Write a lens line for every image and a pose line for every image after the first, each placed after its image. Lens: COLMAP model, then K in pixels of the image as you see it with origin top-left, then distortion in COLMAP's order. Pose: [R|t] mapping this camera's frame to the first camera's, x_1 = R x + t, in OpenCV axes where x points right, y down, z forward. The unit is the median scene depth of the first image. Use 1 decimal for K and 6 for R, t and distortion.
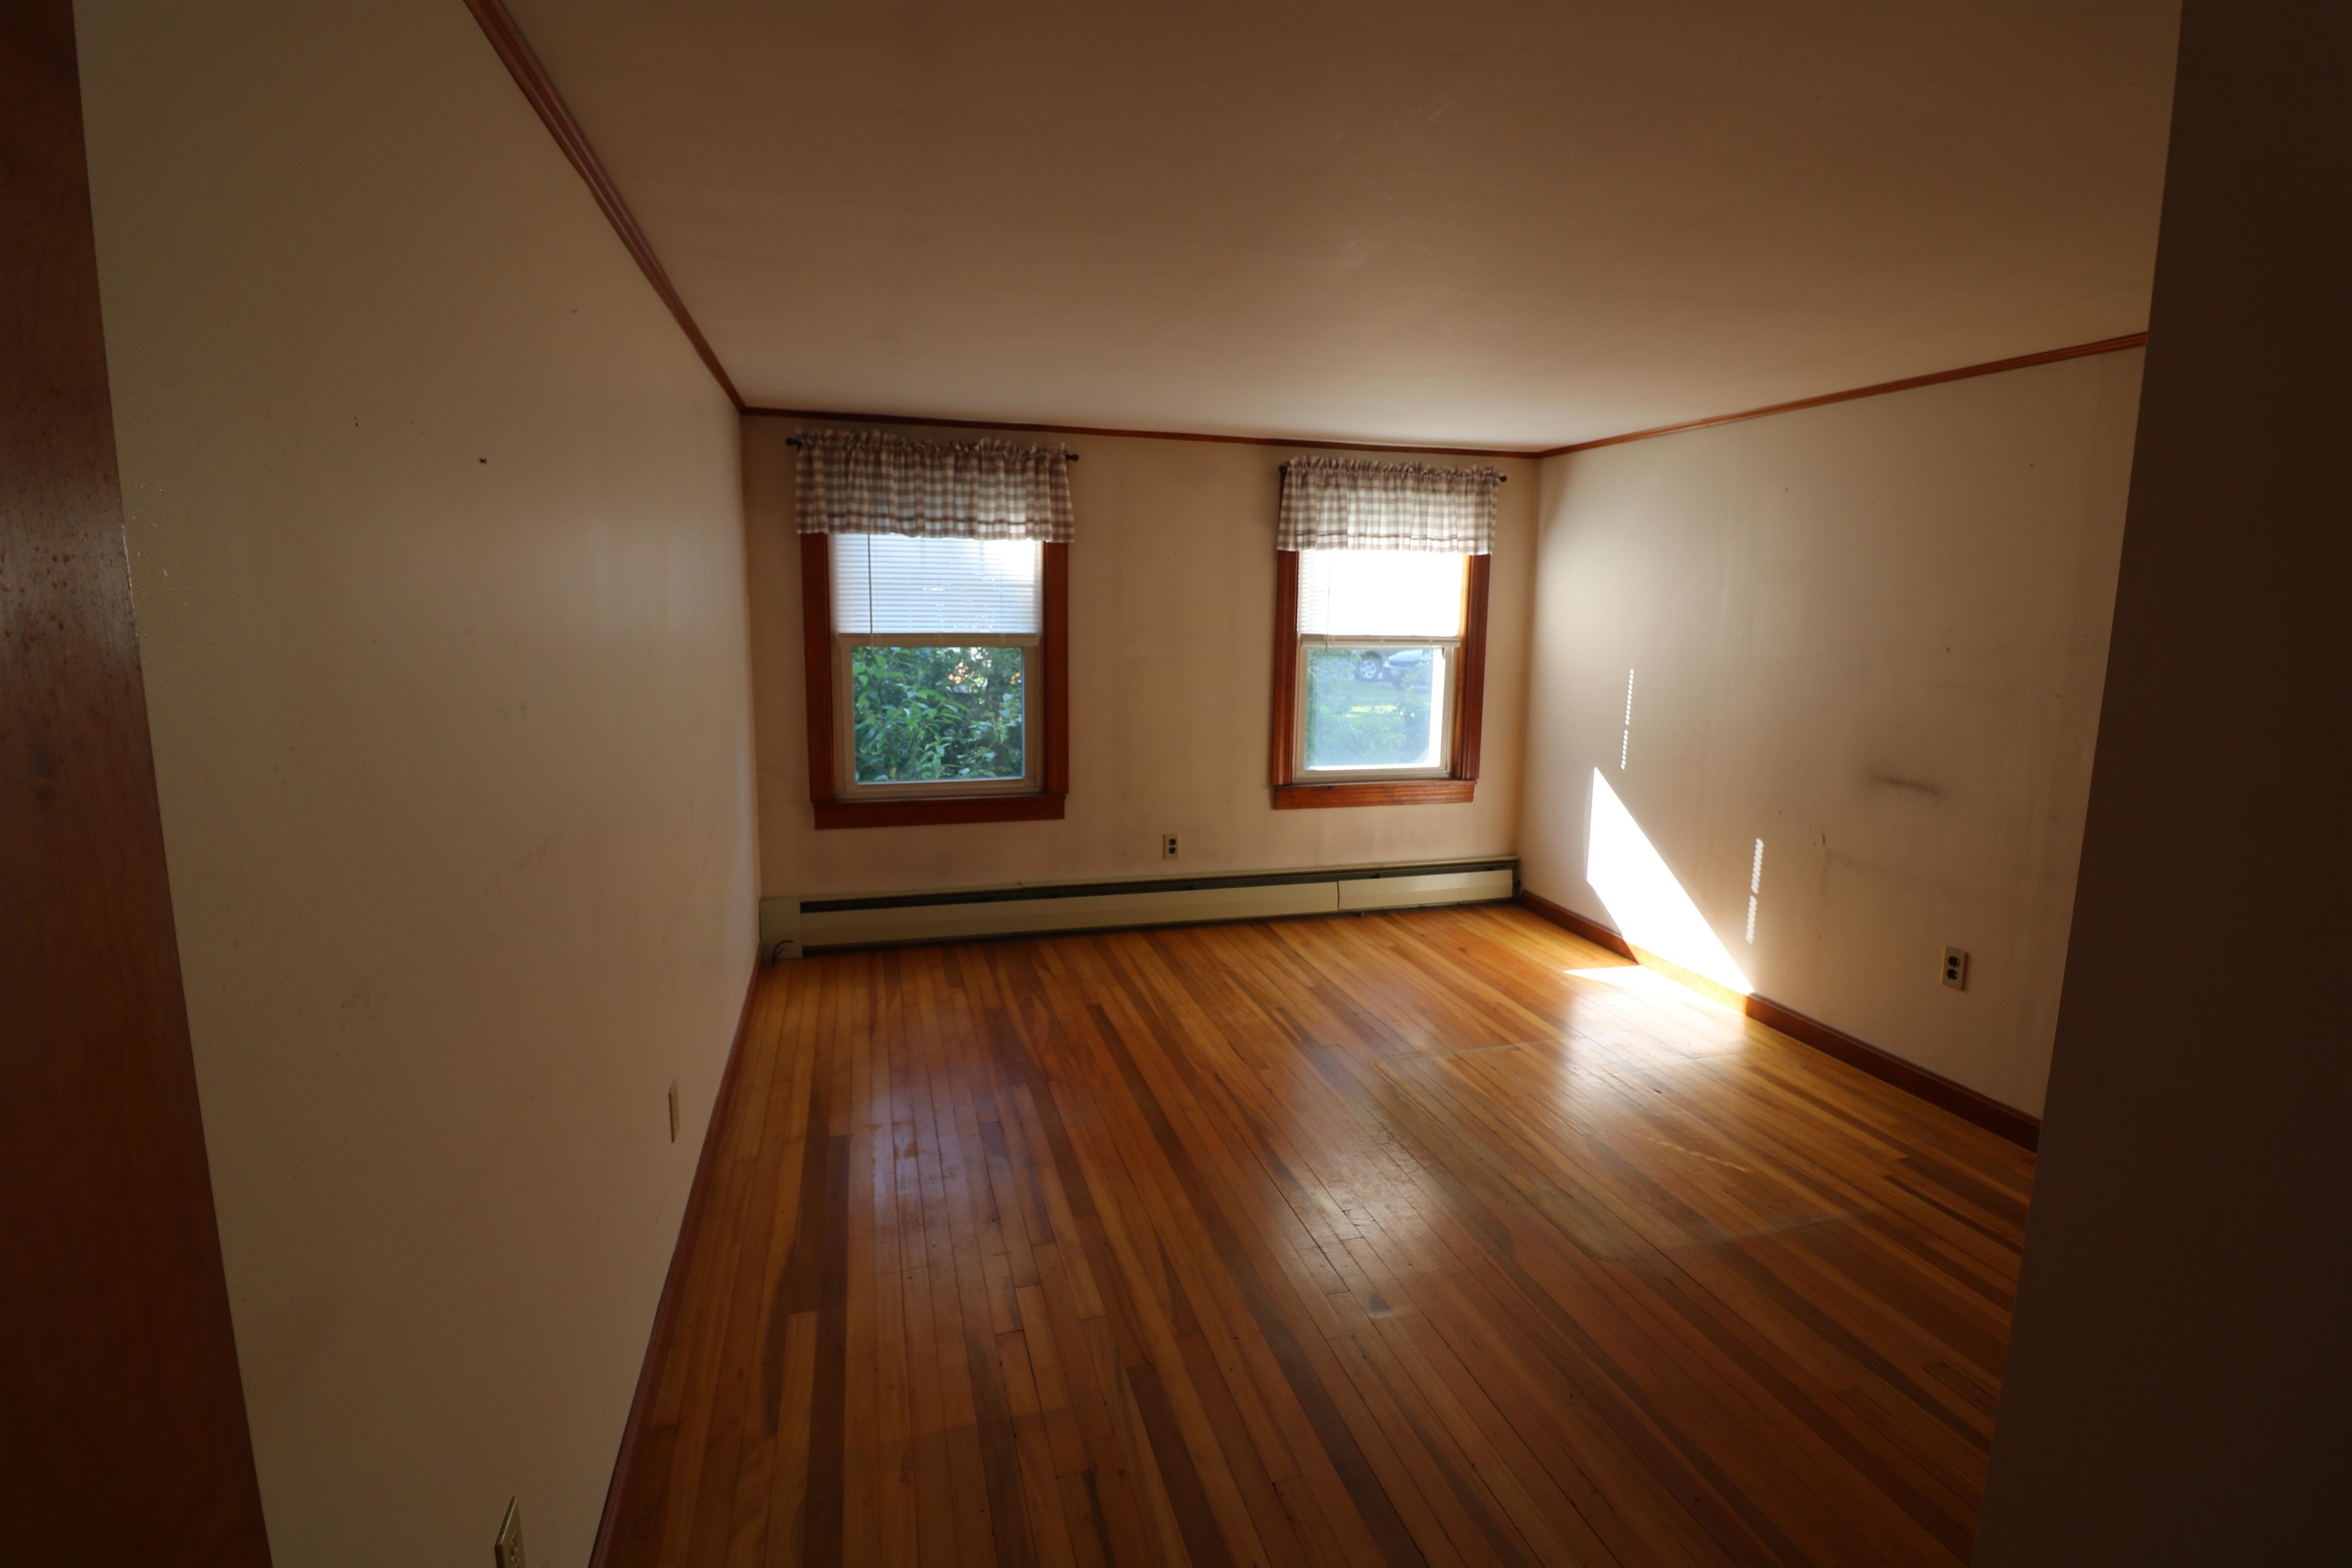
lens RADIAL K [[1082.2, 0, 1180.8], [0, 1082.2, 780.7], [0, 0, 1]] dist [-0.011592, -0.006860]
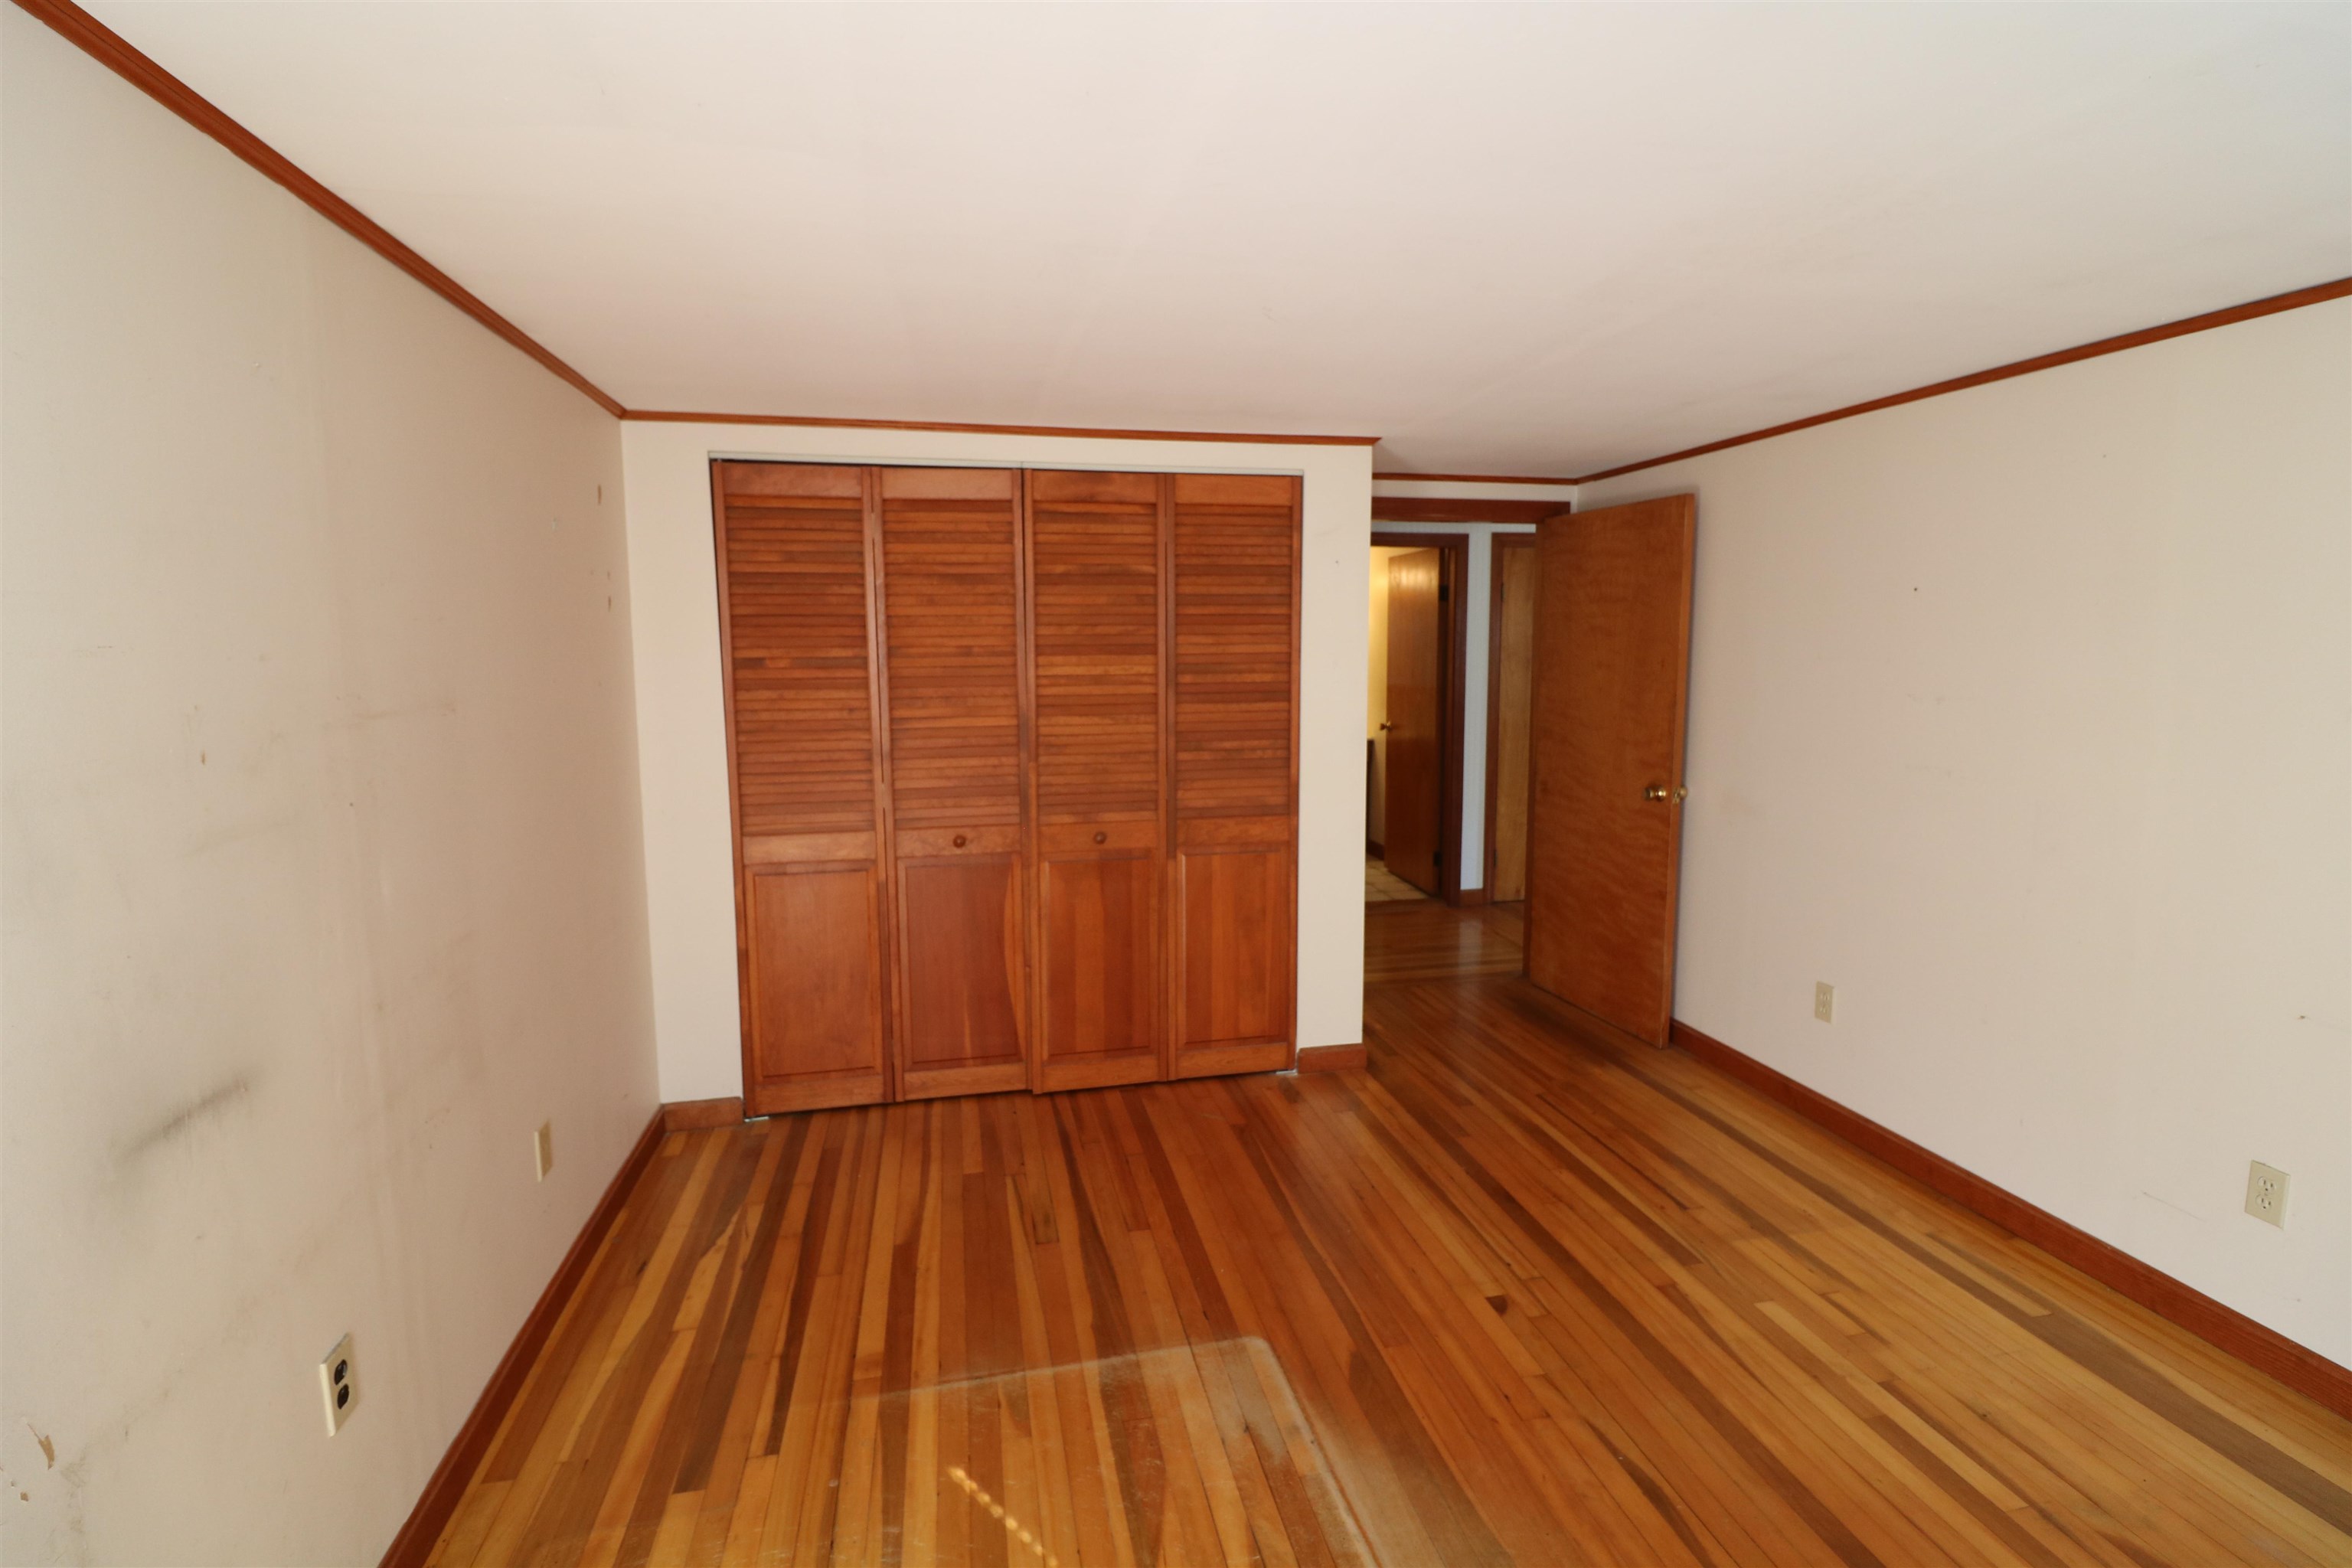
lens RADIAL K [[1082.2, 0, 1173.7], [0, 1082.2, 774.2], [0, 0, 1]] dist [-0.011592, -0.006860]
pose [[-0.996462, -0.018847, 0.081905, 0.393022], [0.005660, 0.957272, 0.289133, -0.300462], [-0.083854, 0.288573, -0.953779, 1.744327]]
